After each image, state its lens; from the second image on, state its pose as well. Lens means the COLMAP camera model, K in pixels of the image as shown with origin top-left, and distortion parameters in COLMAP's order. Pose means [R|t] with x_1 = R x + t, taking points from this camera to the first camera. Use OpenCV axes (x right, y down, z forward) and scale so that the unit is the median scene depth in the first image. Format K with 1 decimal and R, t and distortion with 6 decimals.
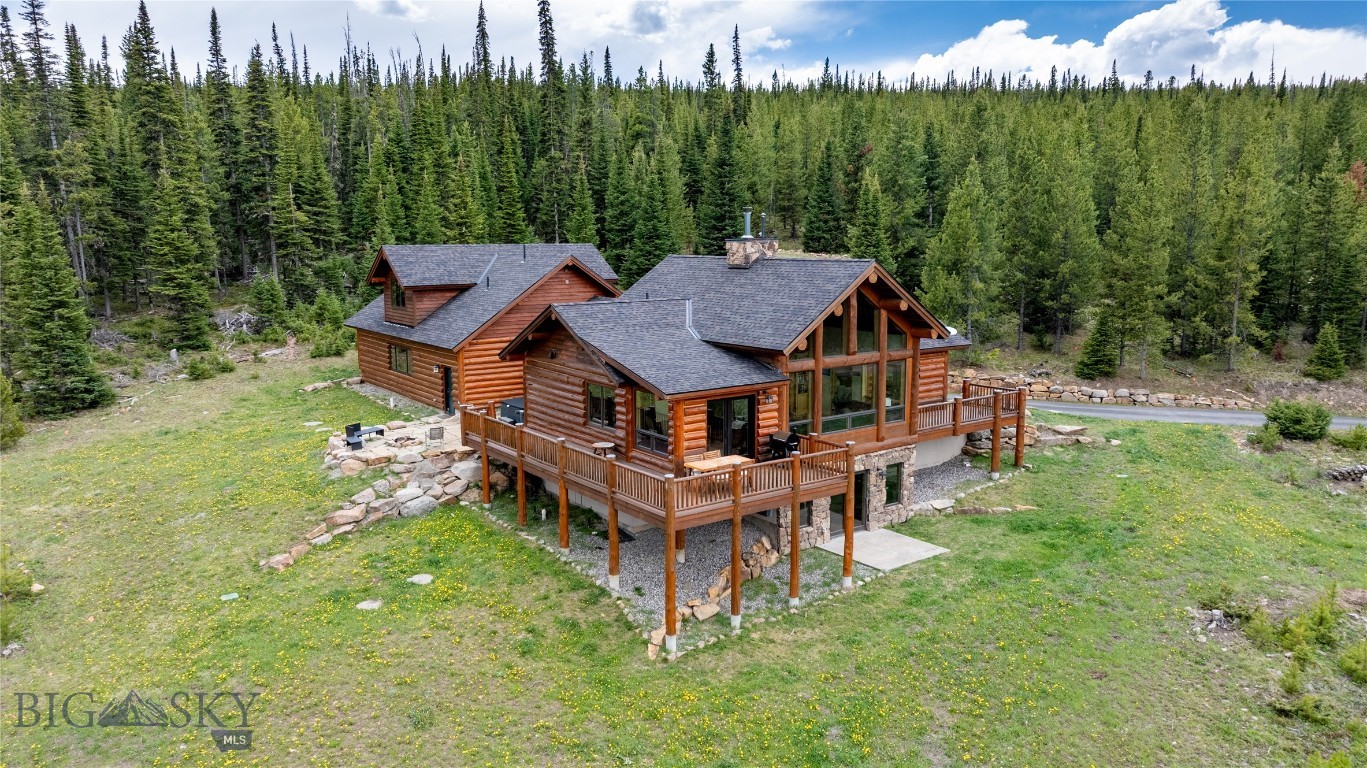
lens RADIAL K [[956.3, 0, 683.5], [0, 956.3, 384.0], [0, 0, 1]] dist [0.028801, 0.003323]
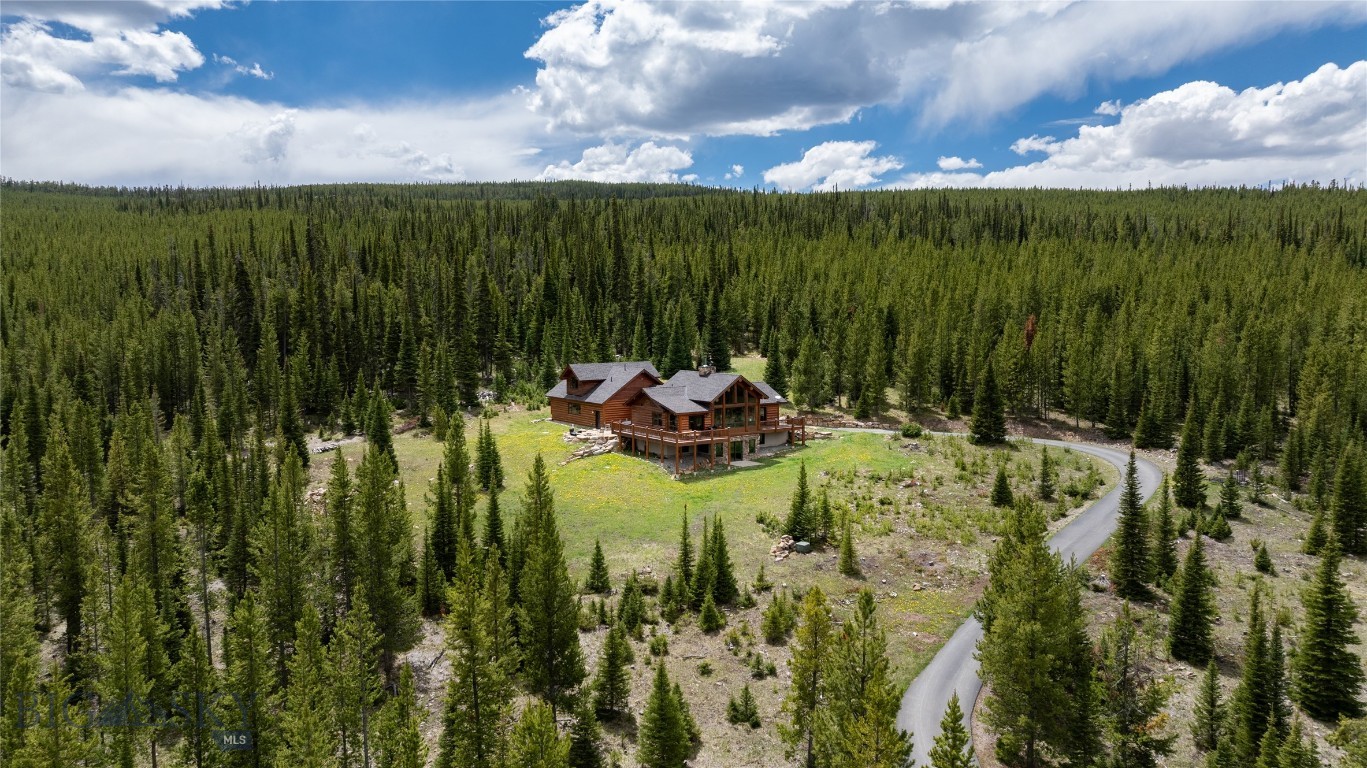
lens RADIAL K [[956.3, 0, 683.5], [0, 956.3, 384.0], [0, 0, 1]] dist [0.028801, 0.003323]
pose [[0.999490, 0.002117, -0.031854, 0.079317], [-0.004752, 0.996549, -0.082871, 0.130297], [0.031569, 0.082981, 0.996051, -1.700614]]
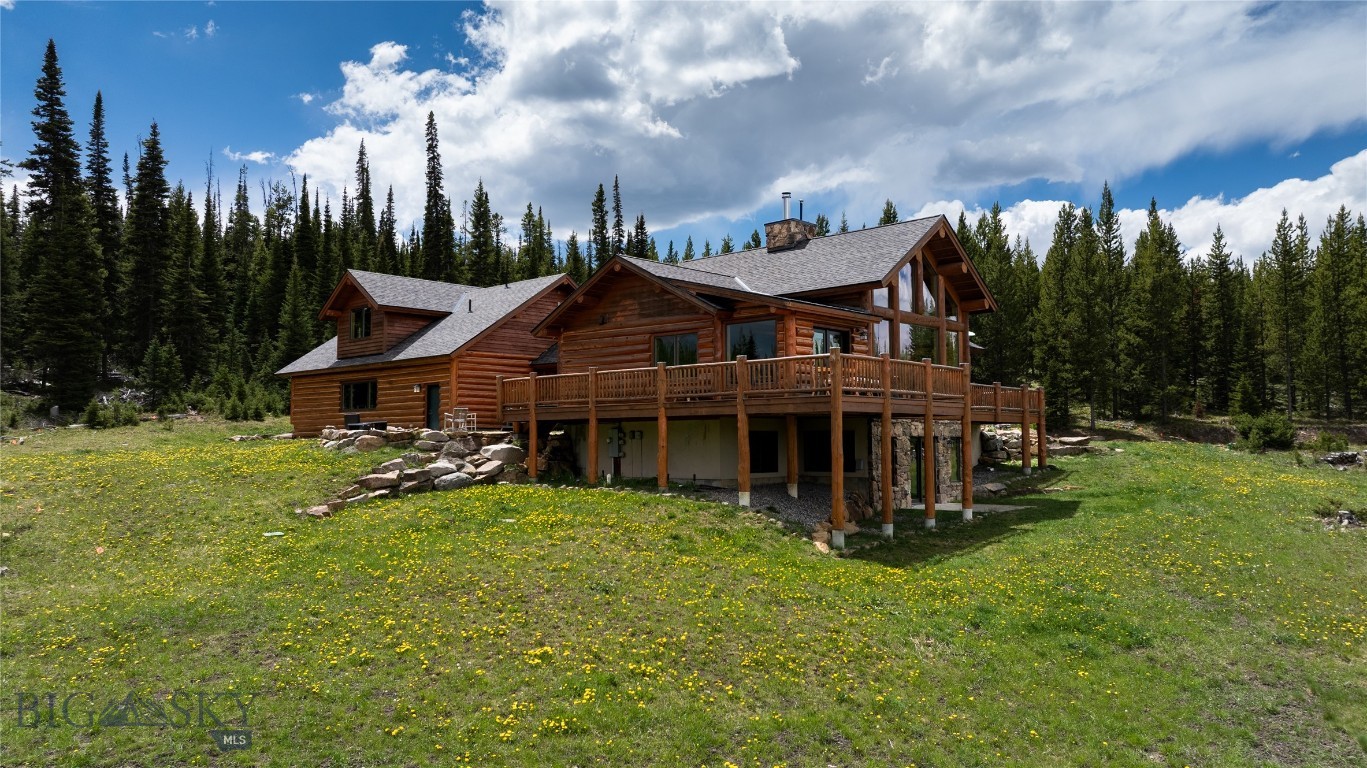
lens RADIAL K [[956.3, 0, 683.5], [0, 956.3, 384.0], [0, 0, 1]] dist [0.028801, 0.003323]
pose [[0.981487, 0.012422, 0.191124, -0.192122], [0.028000, 0.977867, -0.207345, 0.181859], [-0.189469, 0.208858, 0.959416, 0.088315]]
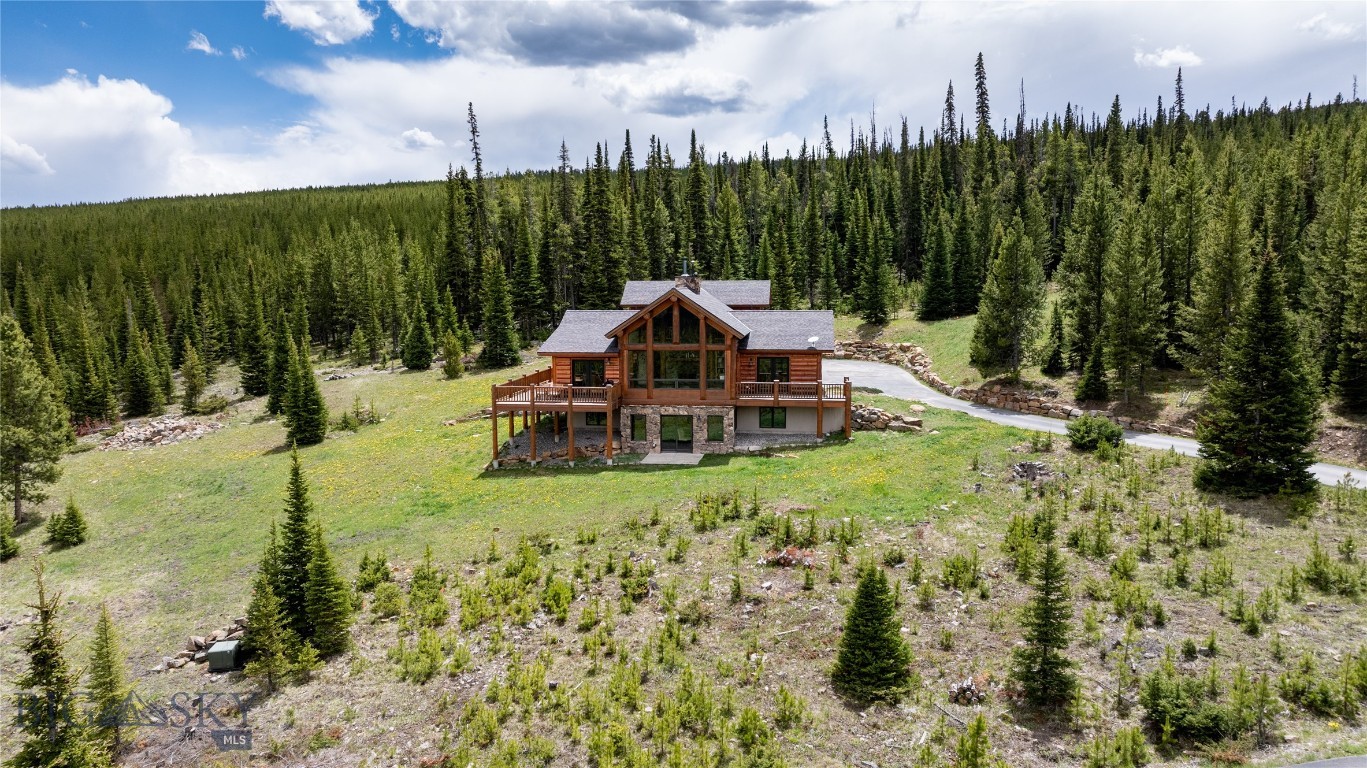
lens RADIAL K [[956.3, 0, 683.5], [0, 956.3, 384.0], [0, 0, 1]] dist [0.028801, 0.003323]
pose [[0.220552, 0.009397, -0.975330, 1.430217], [-0.123346, 0.992194, -0.018333, 0.053307], [0.967545, 0.124347, 0.219989, 0.486784]]
